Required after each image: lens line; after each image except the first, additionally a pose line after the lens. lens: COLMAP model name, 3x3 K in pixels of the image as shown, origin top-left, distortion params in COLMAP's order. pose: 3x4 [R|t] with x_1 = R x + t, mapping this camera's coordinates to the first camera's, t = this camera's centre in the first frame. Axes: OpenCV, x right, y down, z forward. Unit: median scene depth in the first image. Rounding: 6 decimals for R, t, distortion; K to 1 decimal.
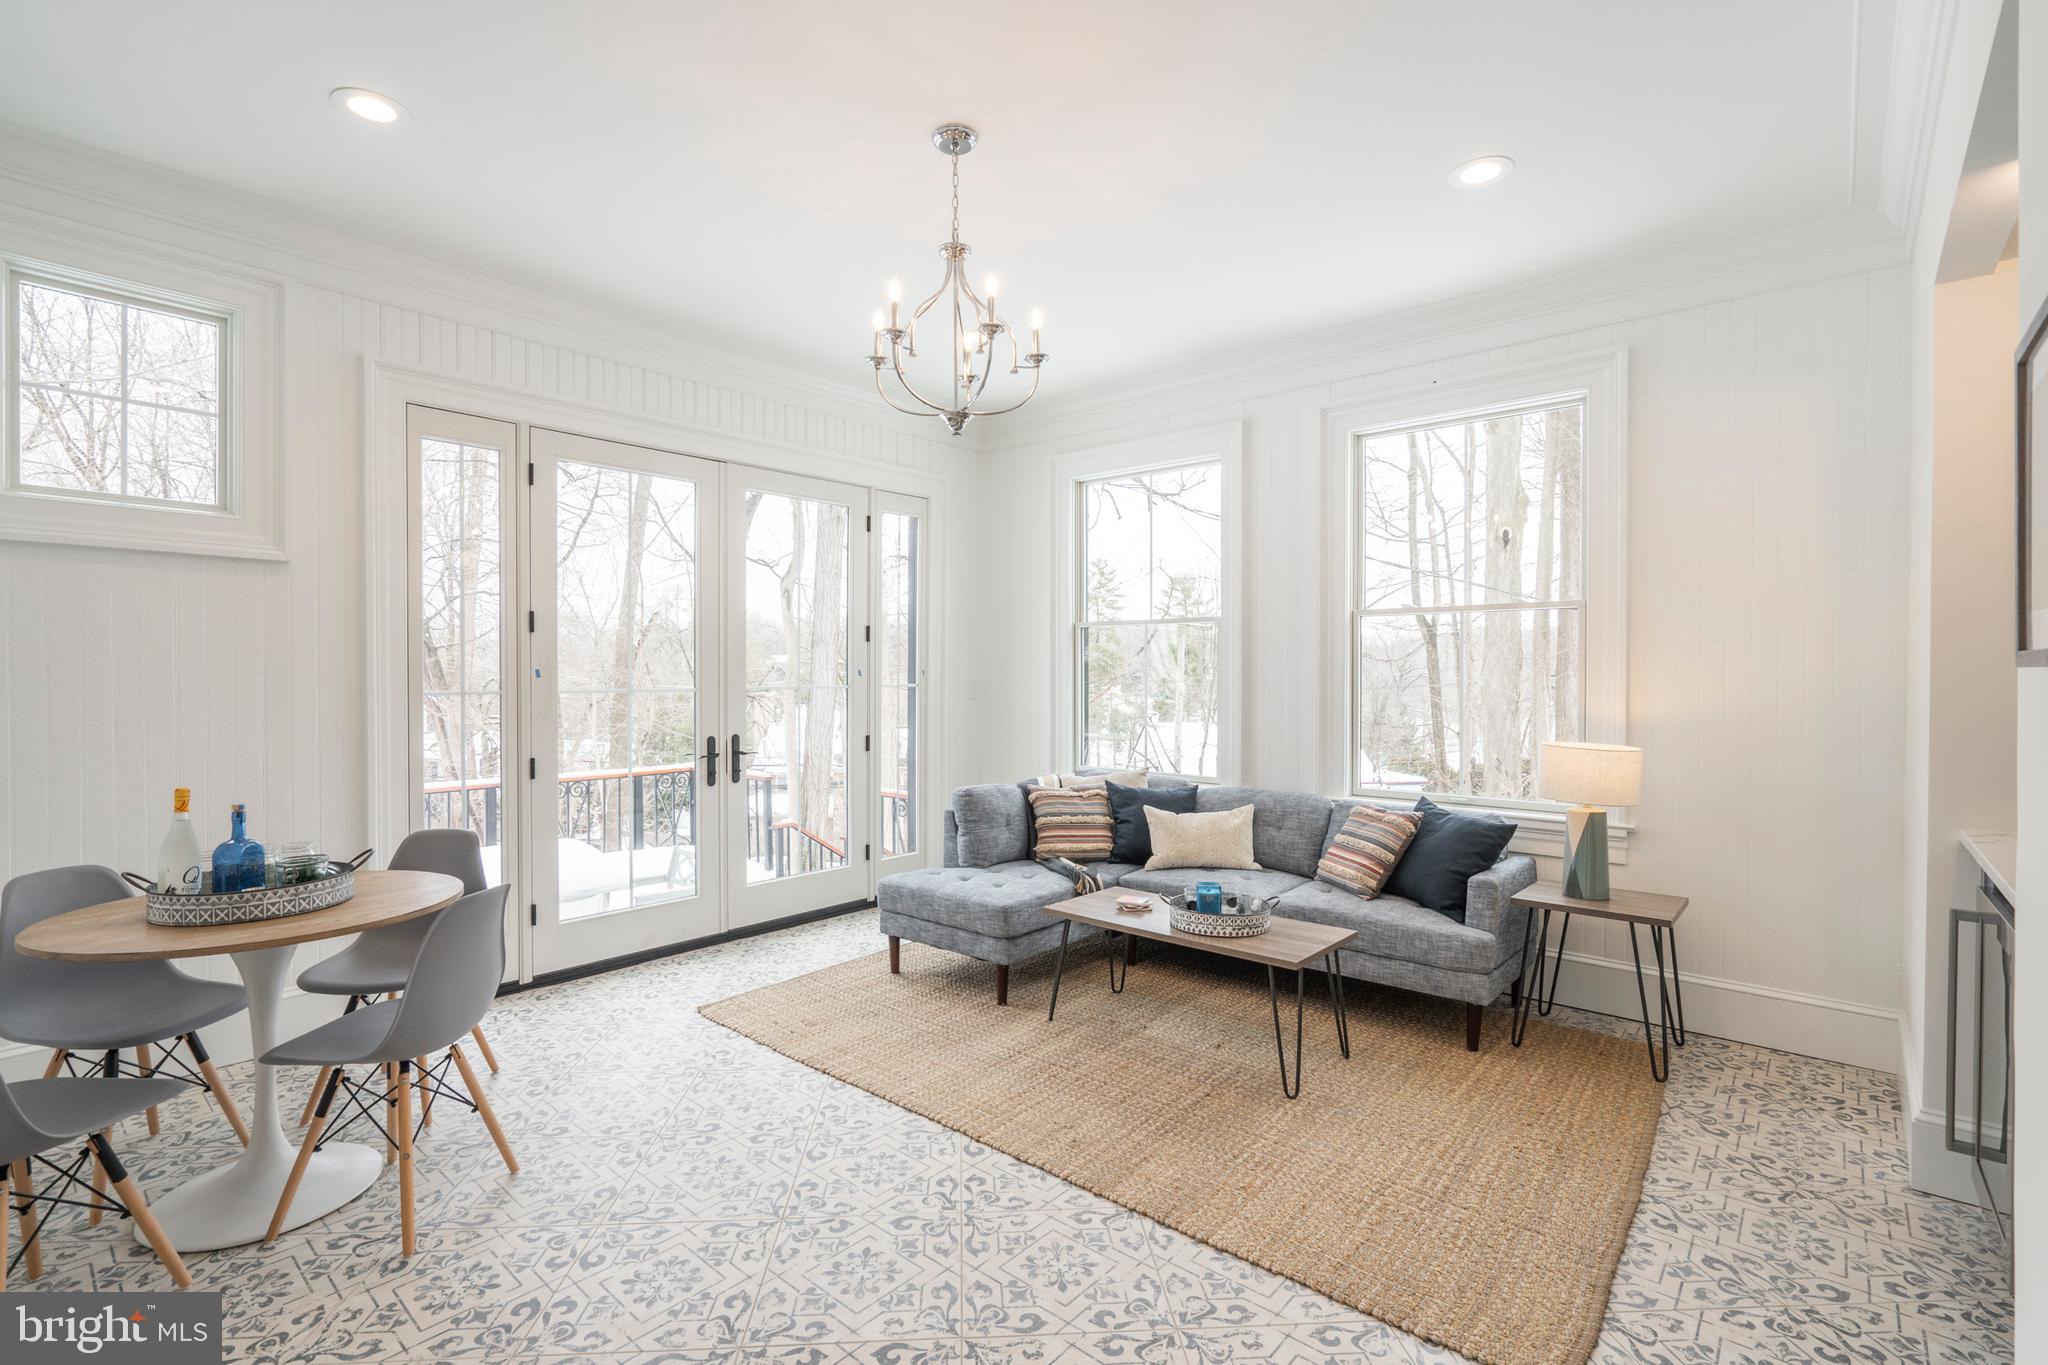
lens RADIAL K [[932.0, 0, 1026.5], [0, 932.0, 677.2], [0, 0, 1]] dist [-0.004730, 0.000748]
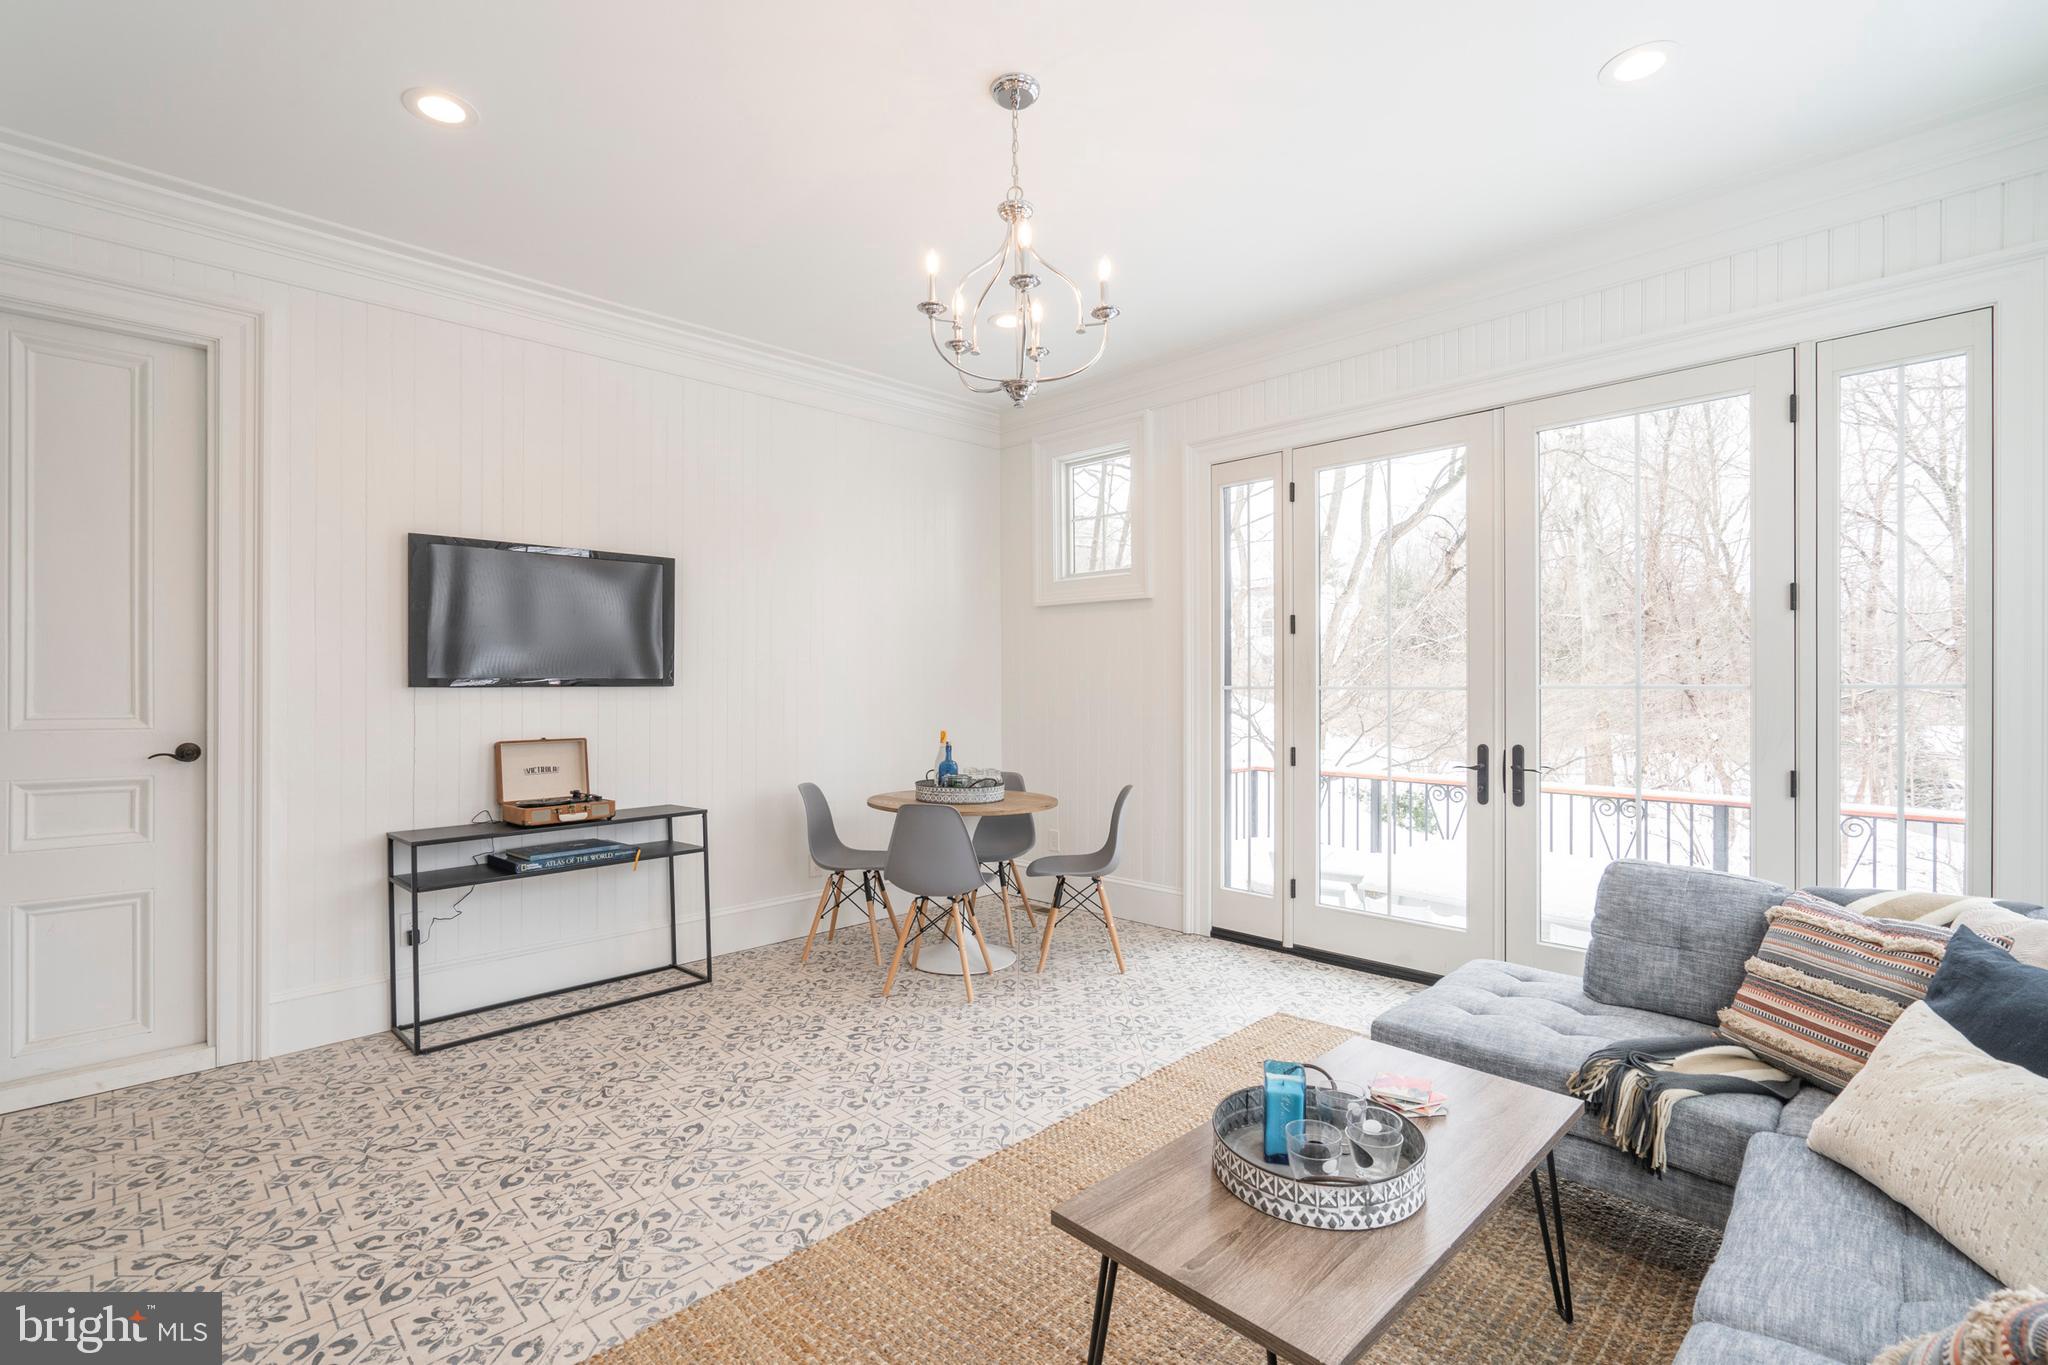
lens RADIAL K [[932.0, 0, 1028.8], [0, 932.0, 686.1], [0, 0, 1]] dist [-0.004730, 0.000748]
pose [[-0.071136, 0.000884, -0.997466, 0.641939], [-0.001224, 0.999999, 0.000974, 0.014458], [0.997466, 0.001290, -0.071134, 0.819388]]
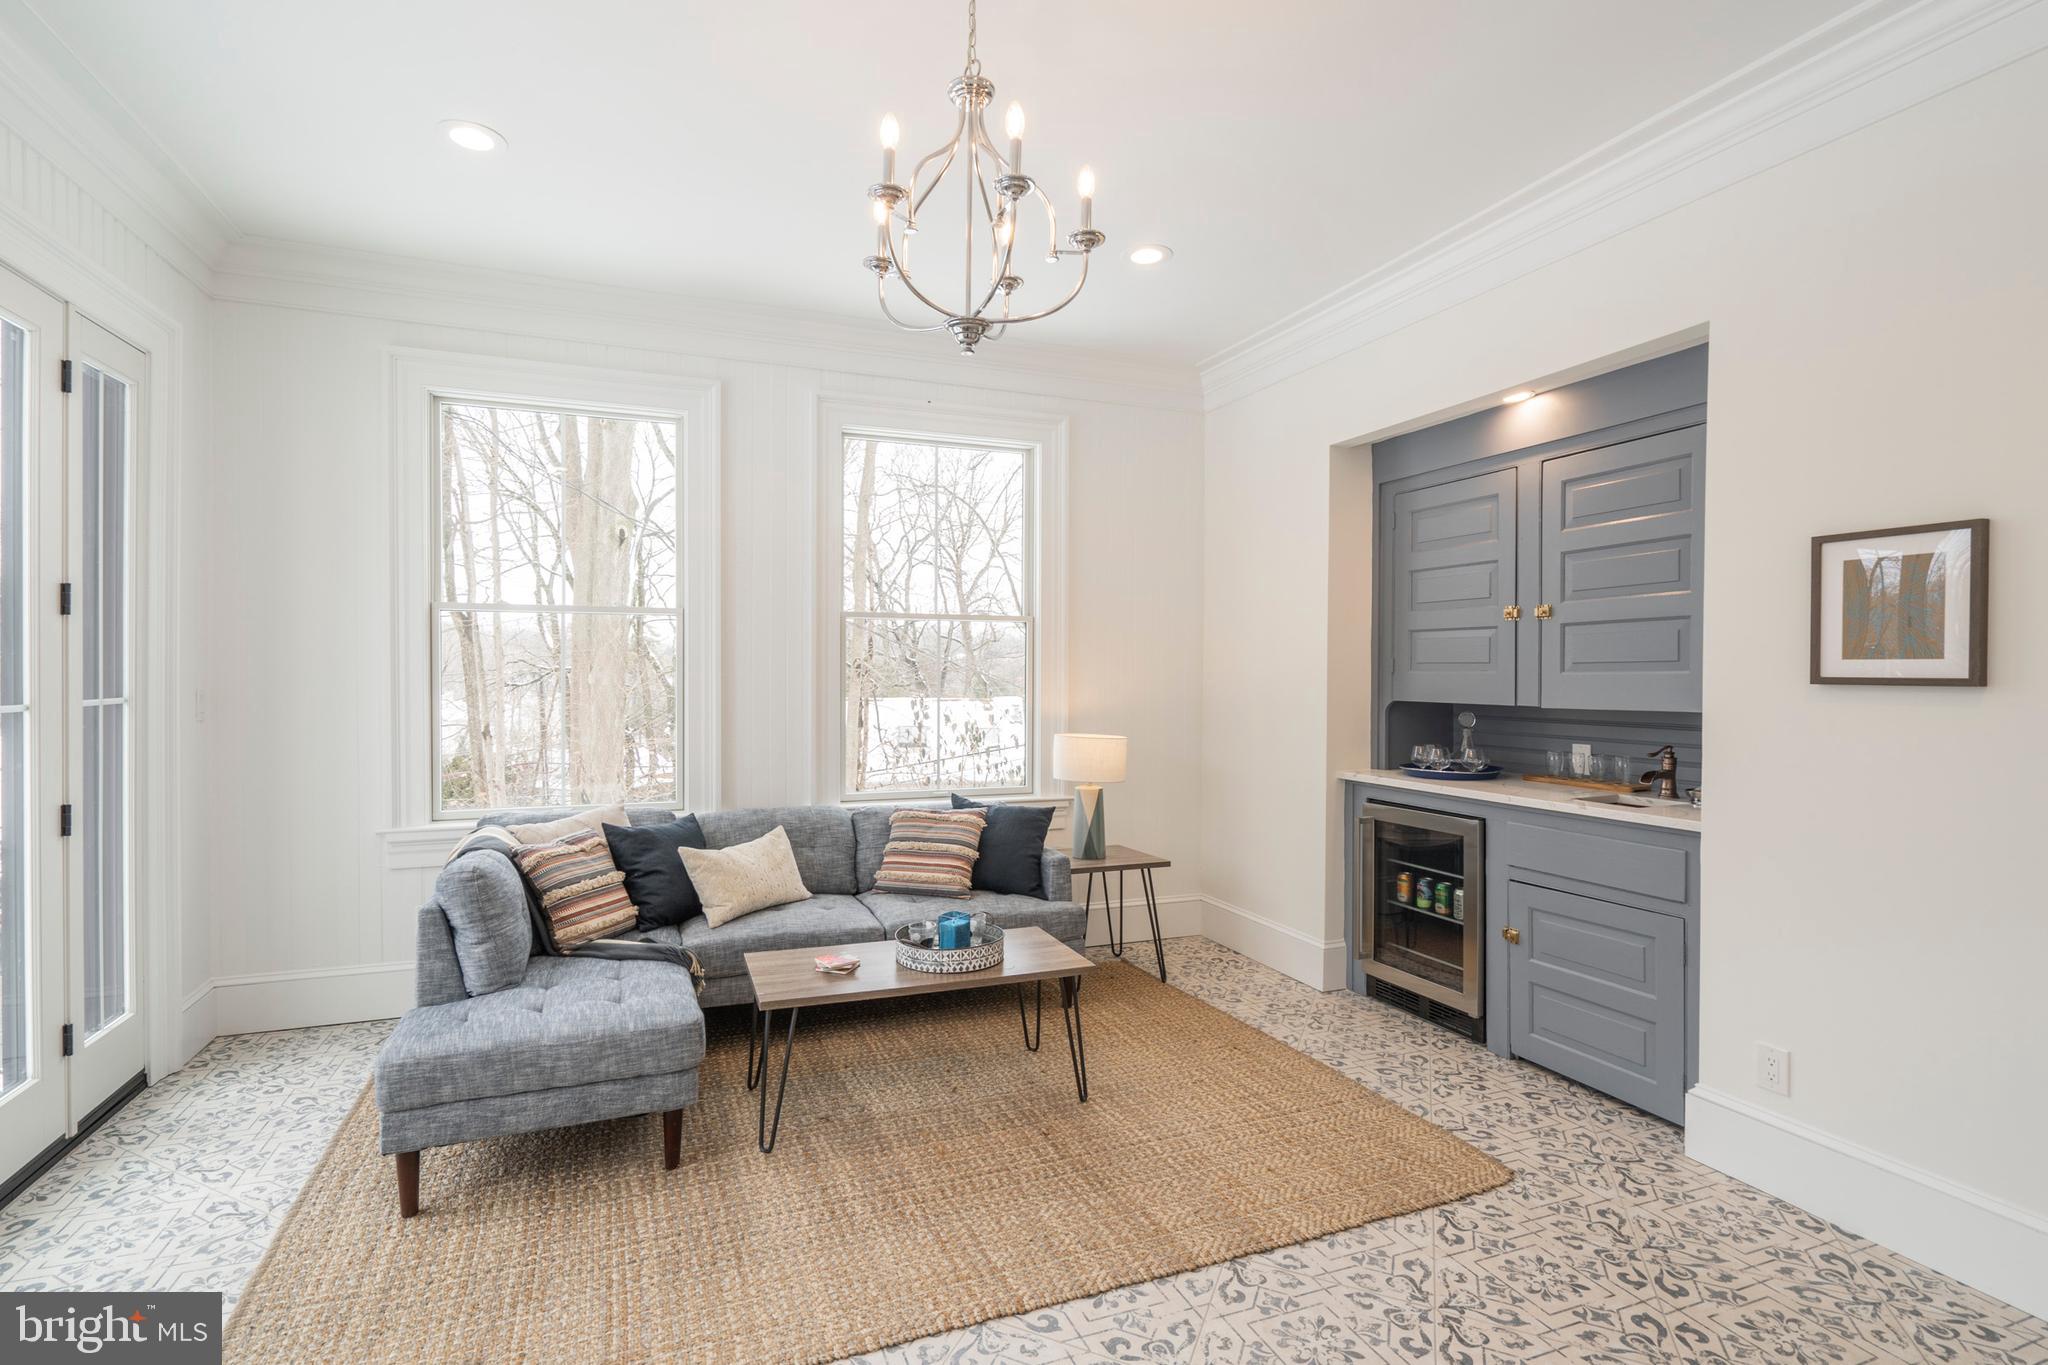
lens RADIAL K [[932.0, 0, 977.5], [0, 932.0, 679.8], [0, 0, 1]] dist [-0.004730, 0.000748]
pose [[0.489239, -0.007288, 0.872119, -0.526232], [0.000892, 0.999969, 0.007856, -0.010476], [-0.872149, -0.003066, 0.489230, 0.492033]]
